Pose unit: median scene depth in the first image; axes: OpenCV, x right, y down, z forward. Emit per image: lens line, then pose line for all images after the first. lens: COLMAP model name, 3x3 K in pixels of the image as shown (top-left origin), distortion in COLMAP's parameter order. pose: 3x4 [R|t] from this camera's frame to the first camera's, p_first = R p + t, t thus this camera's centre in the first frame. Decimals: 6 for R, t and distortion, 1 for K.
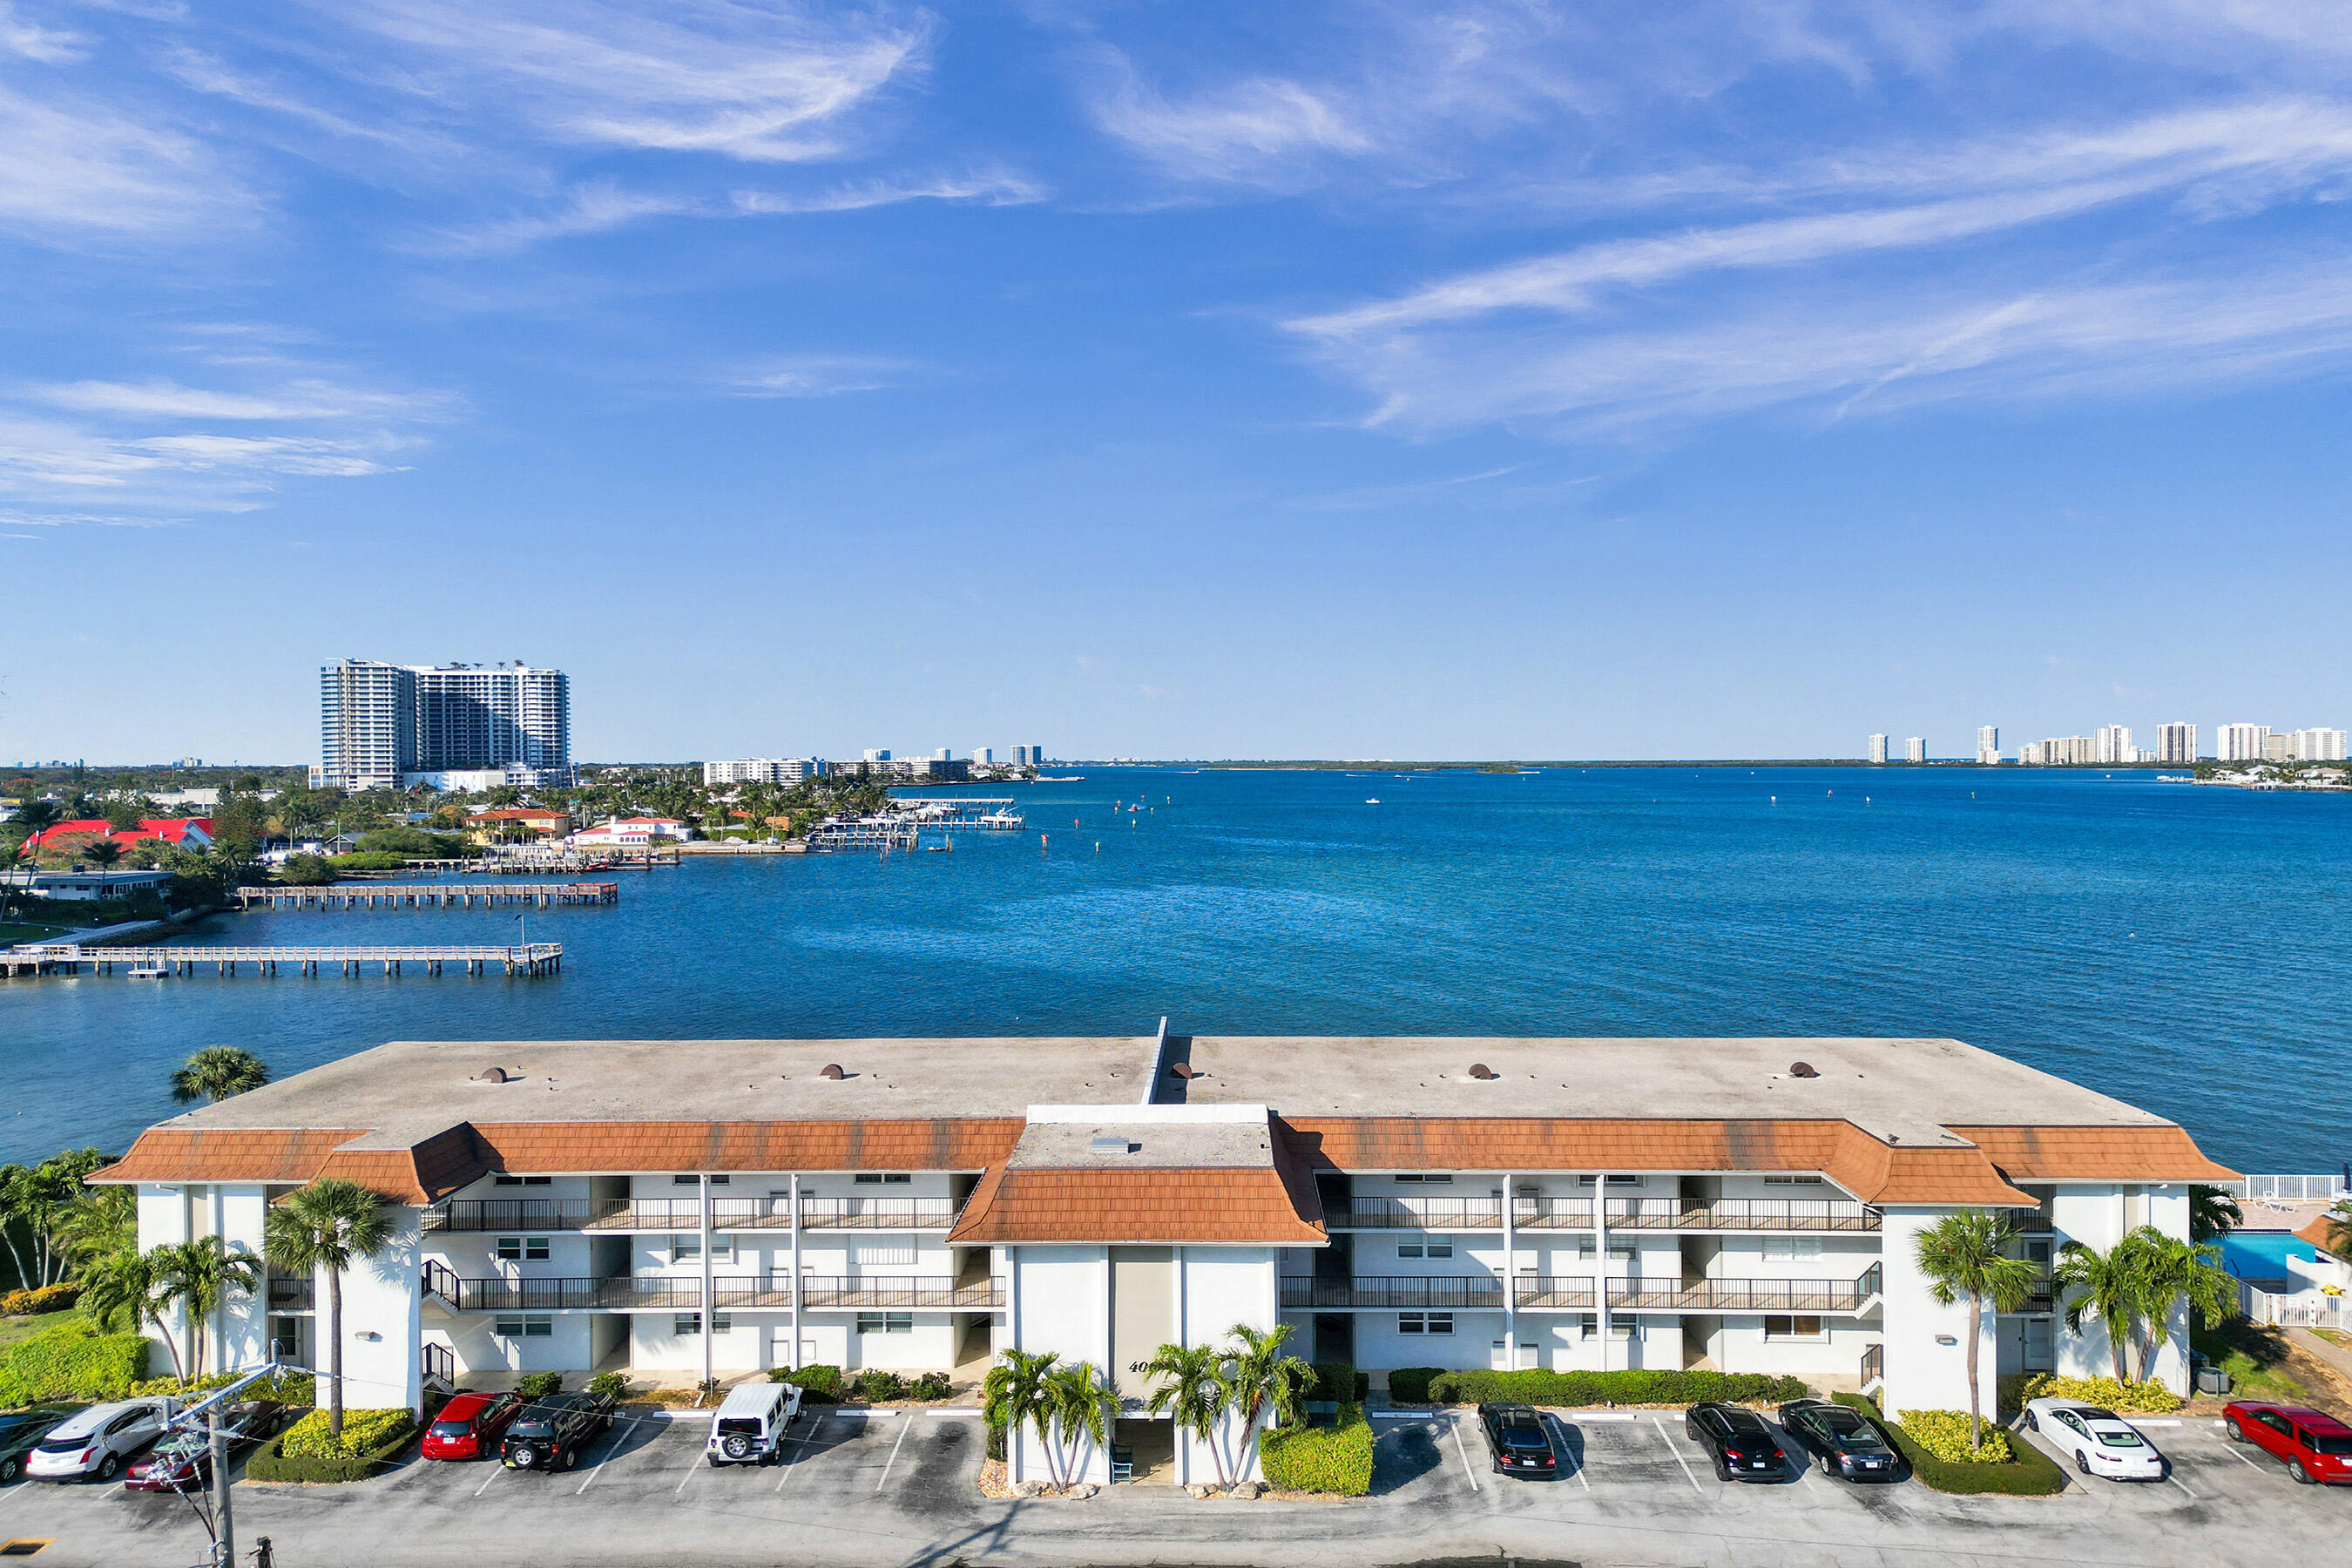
lens RADIAL K [[1643.8, 0, 1178.9], [0, 1643.8, 752.1], [0, 0, 1]] dist [0.063588, -0.062230]
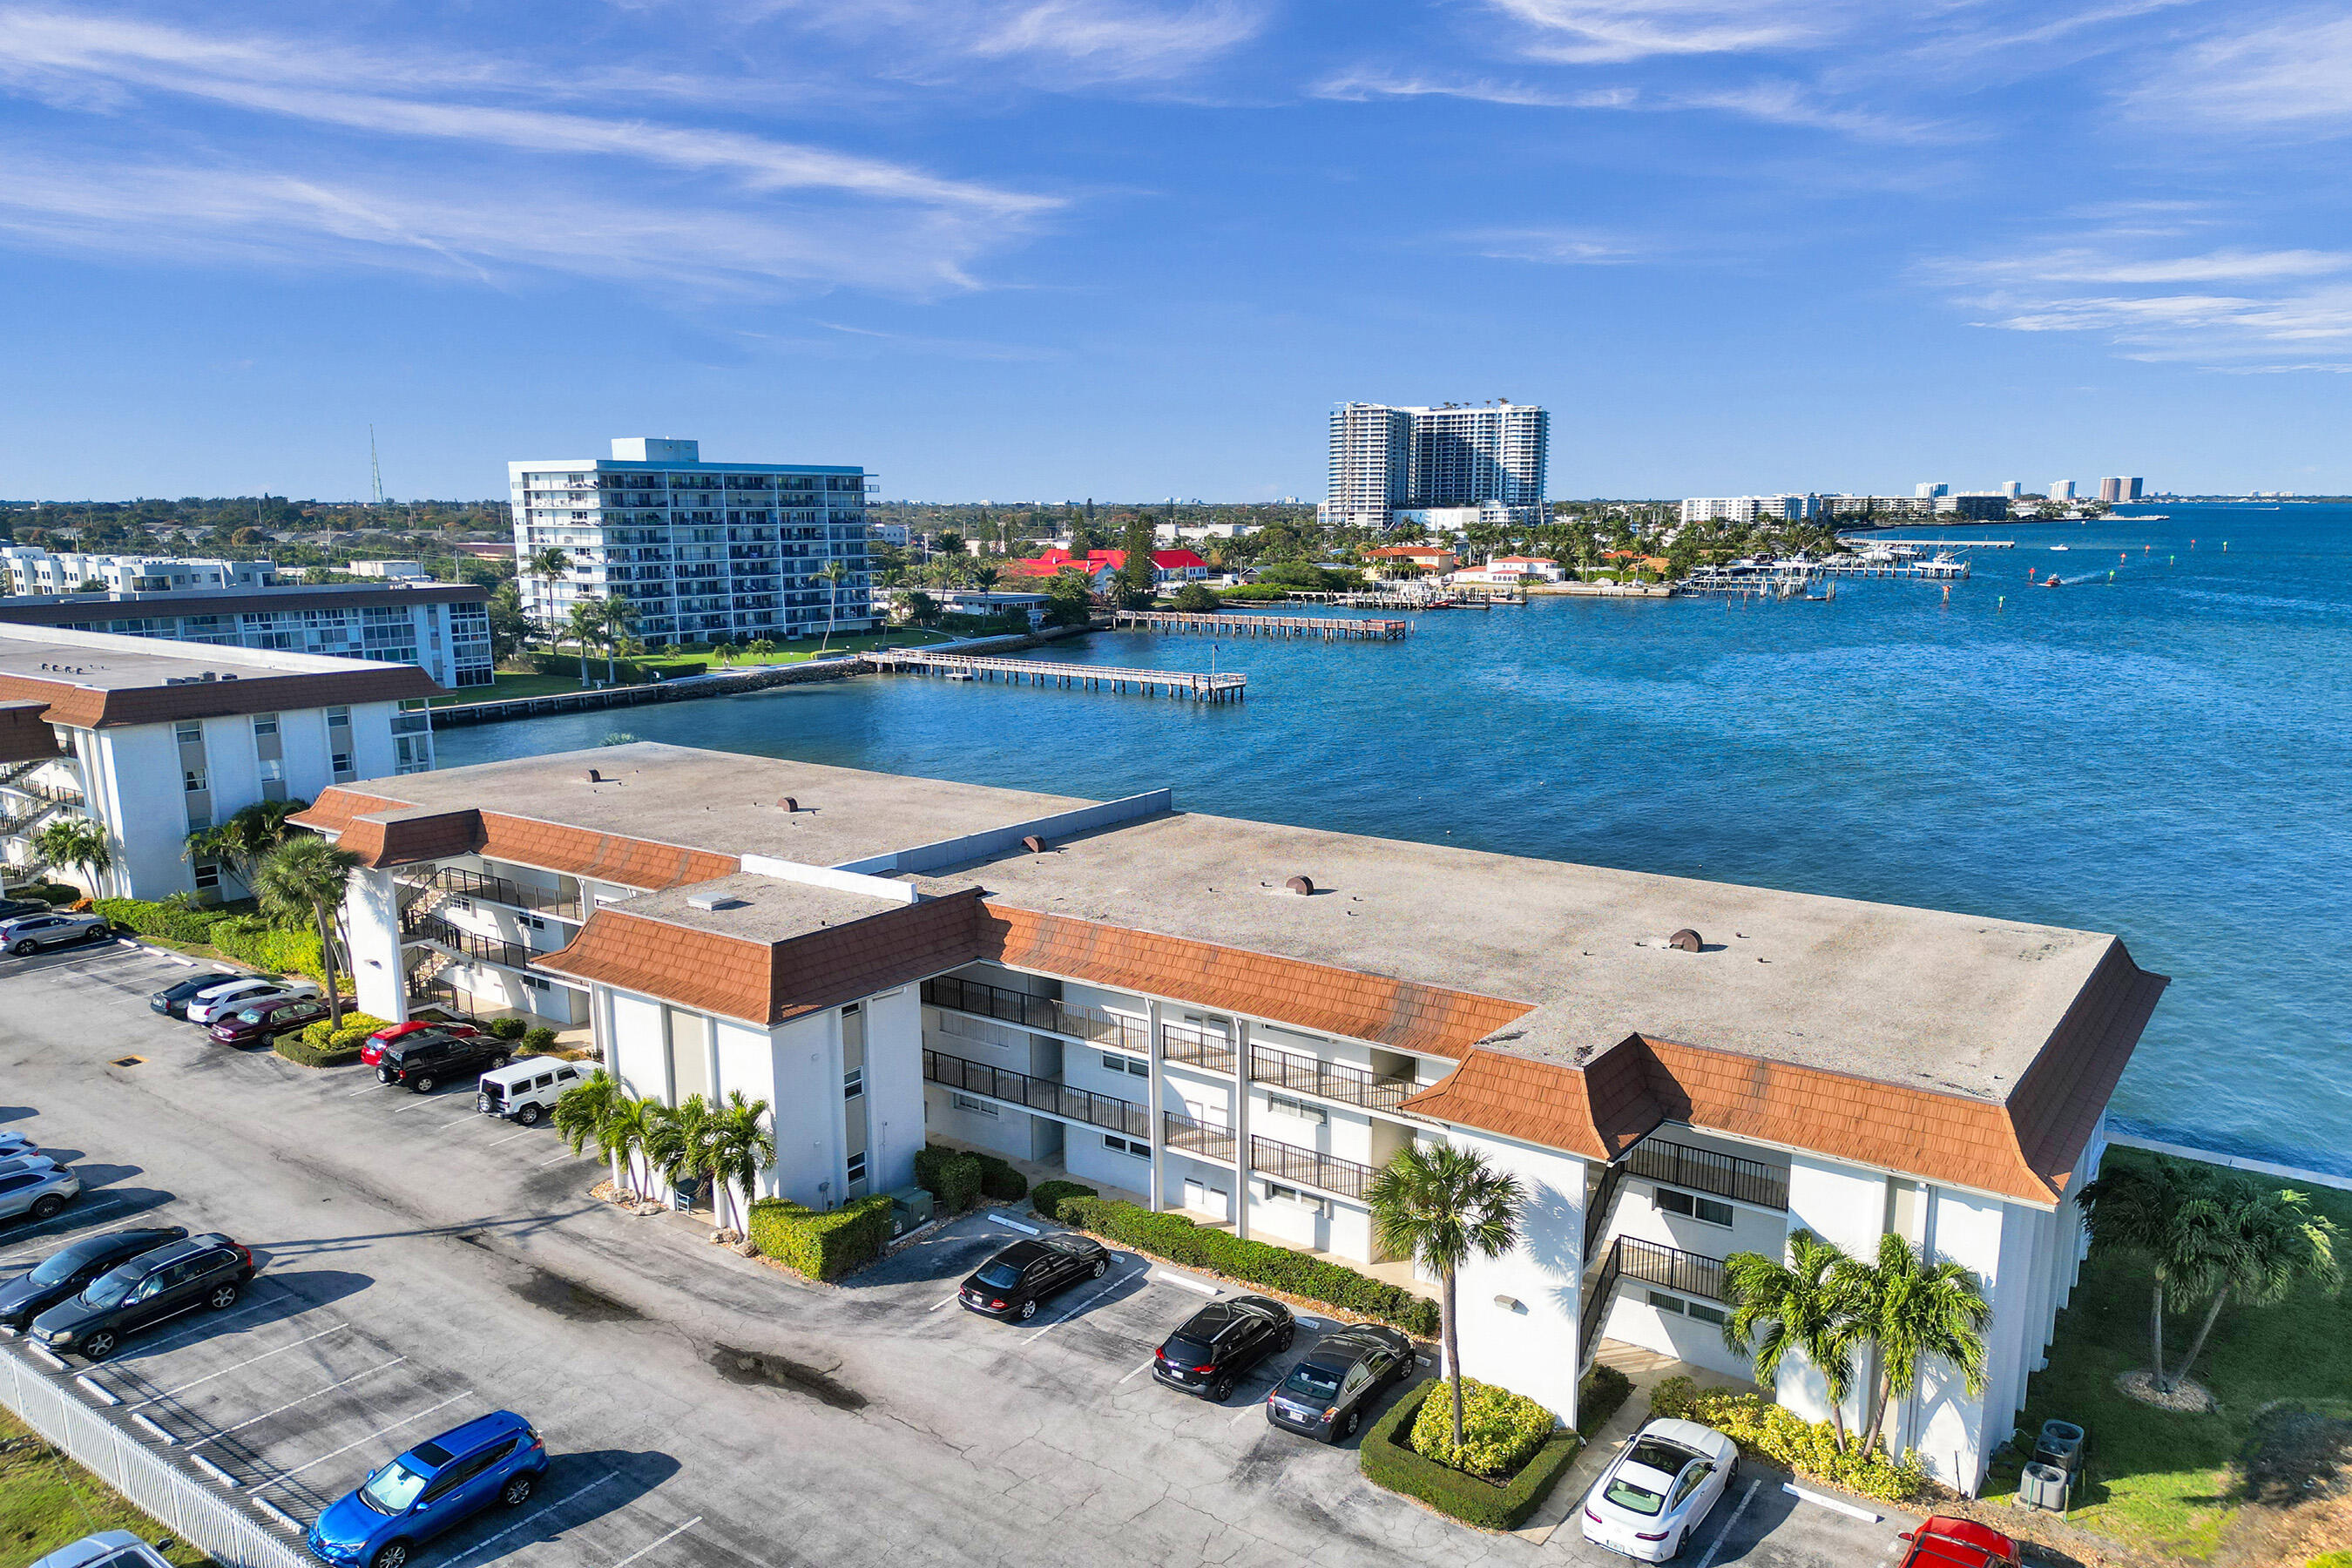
lens RADIAL K [[1628.7, 0, 1180.3], [0, 1628.7, 862.5], [0, 0, 1]] dist [0.069912, -0.068443]
pose [[0.821939, 0.125132, -0.555660, 0.664978], [0.001266, 0.975165, 0.221475, -0.001206], [0.569574, -0.182742, 0.801368, 0.339280]]
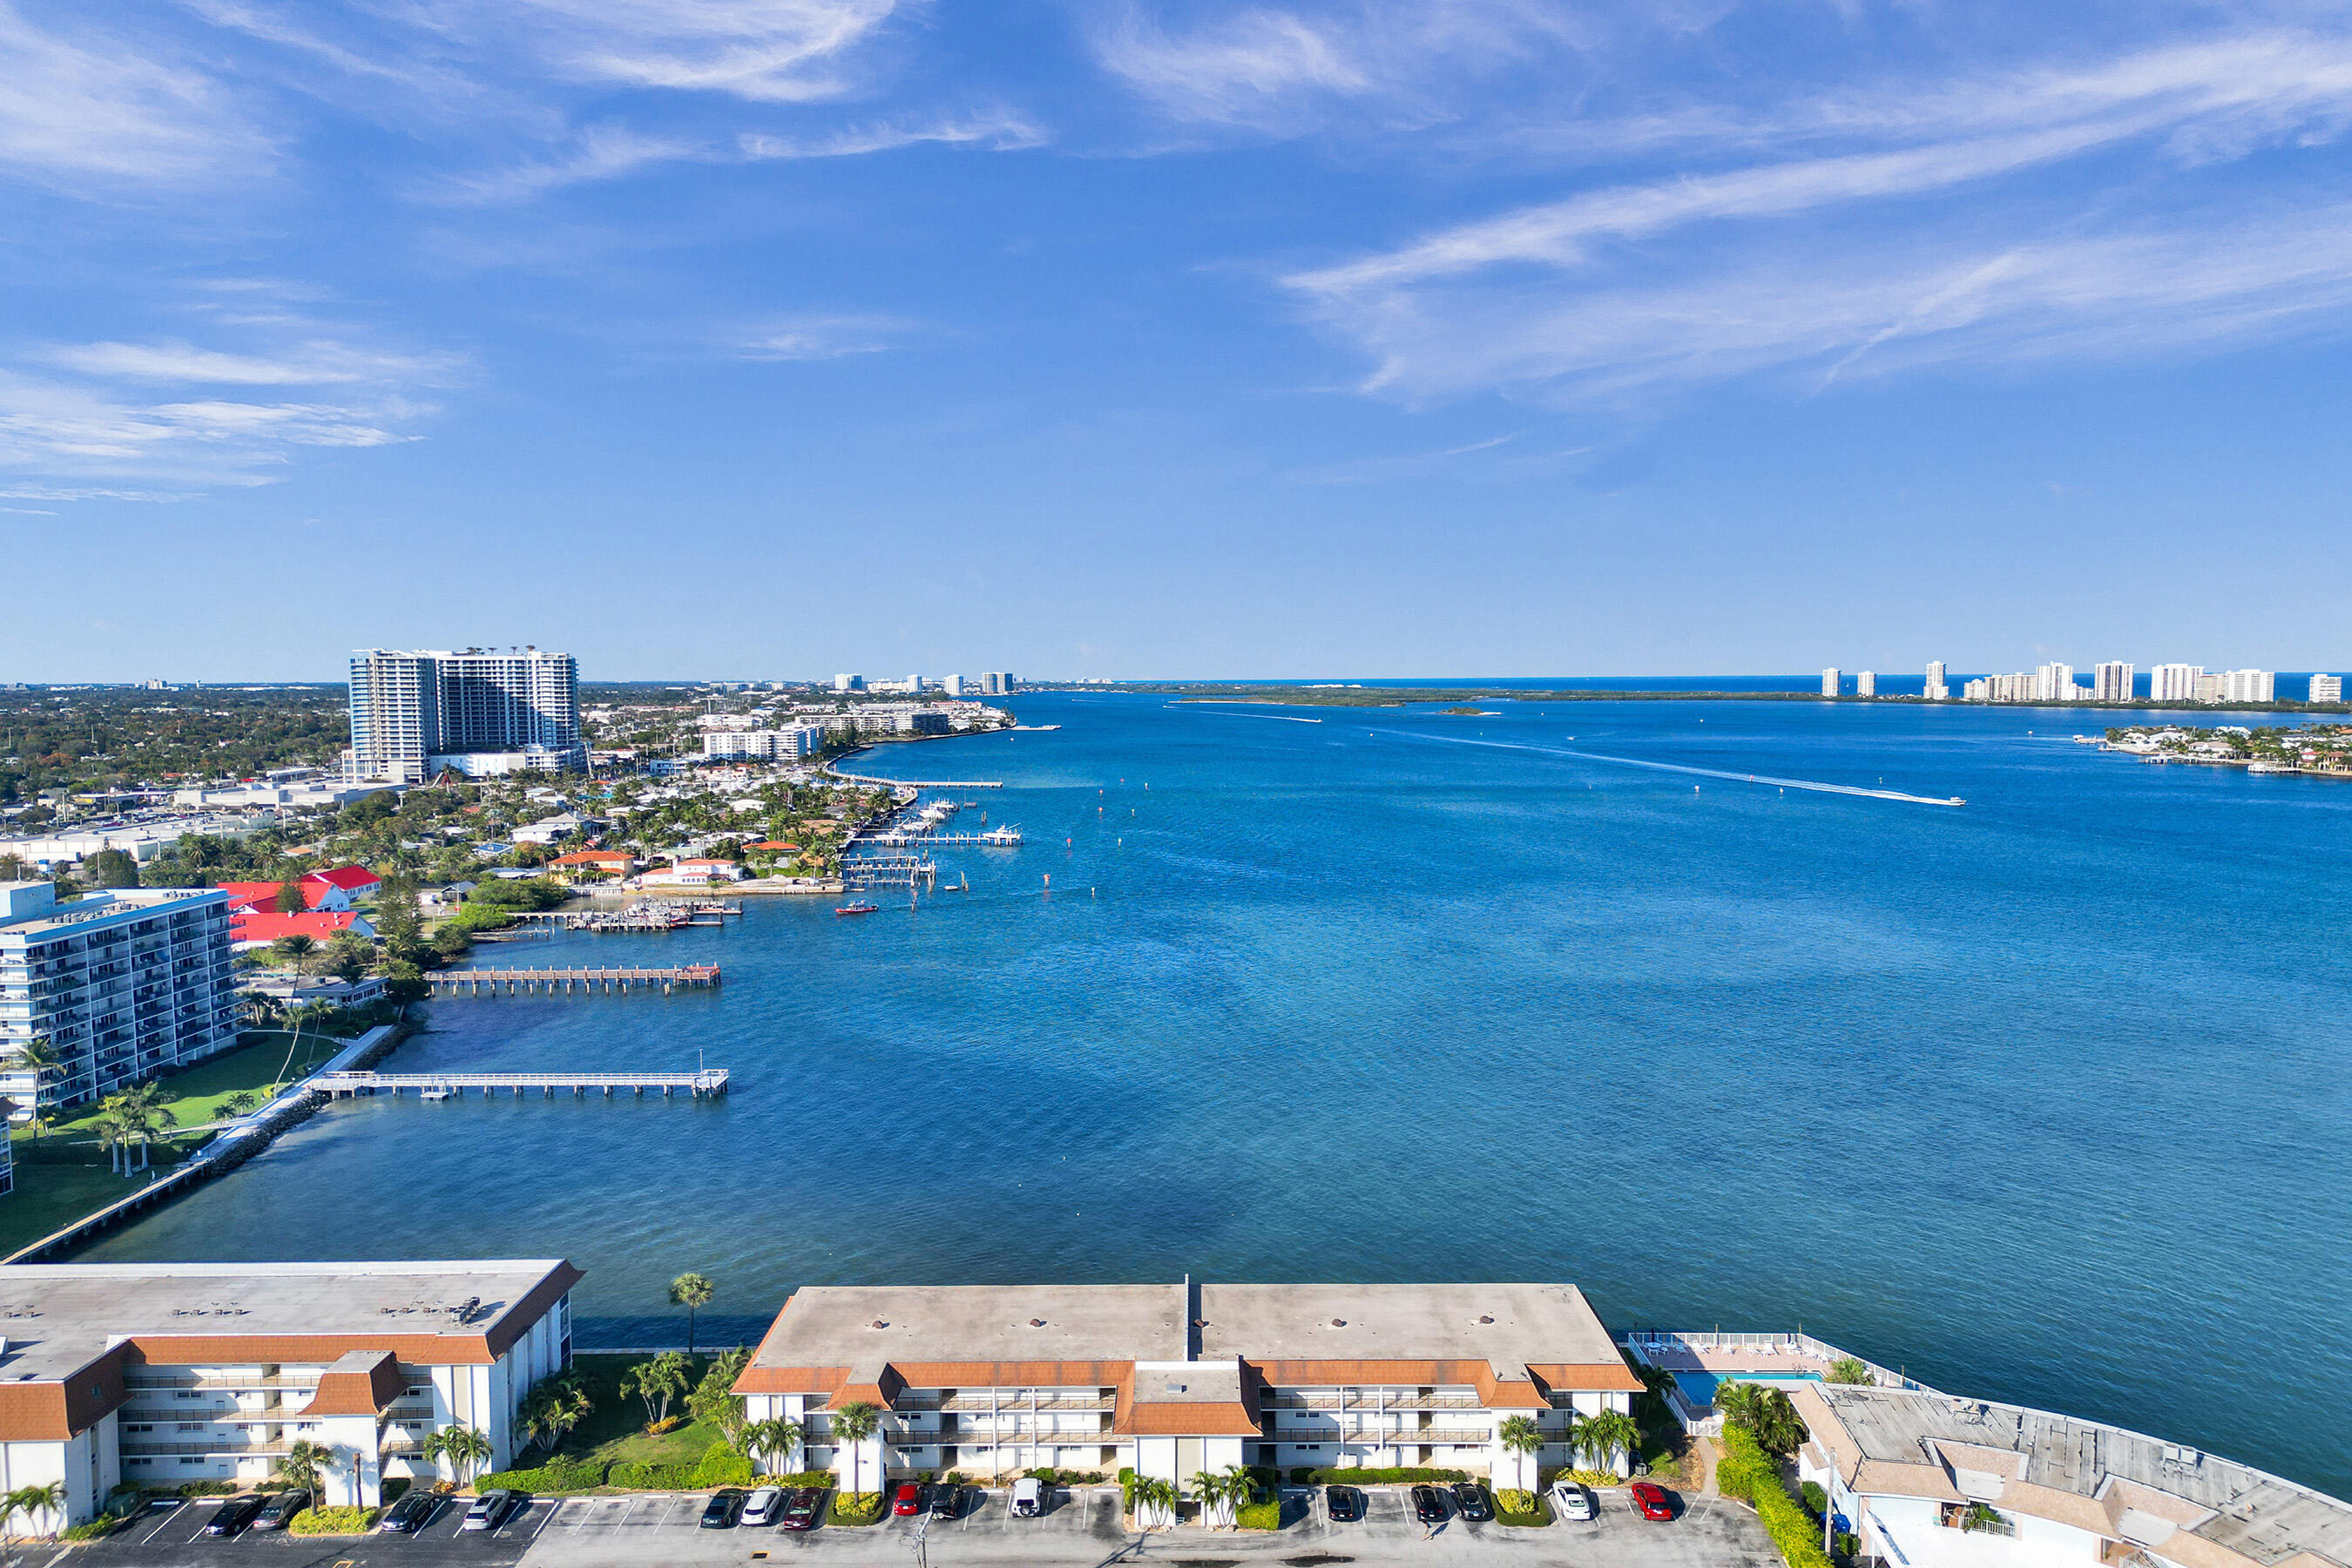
lens RADIAL K [[1643.9, 0, 1177.8], [0, 1643.9, 800.2], [0, 0, 1]] dist [0.070017, -0.073553]
pose [[0.999843, -0.002091, 0.017612, -0.069820], [0.000651, 0.996687, 0.081336, -0.744020], [-0.017724, -0.081312, 0.996531, -1.229366]]
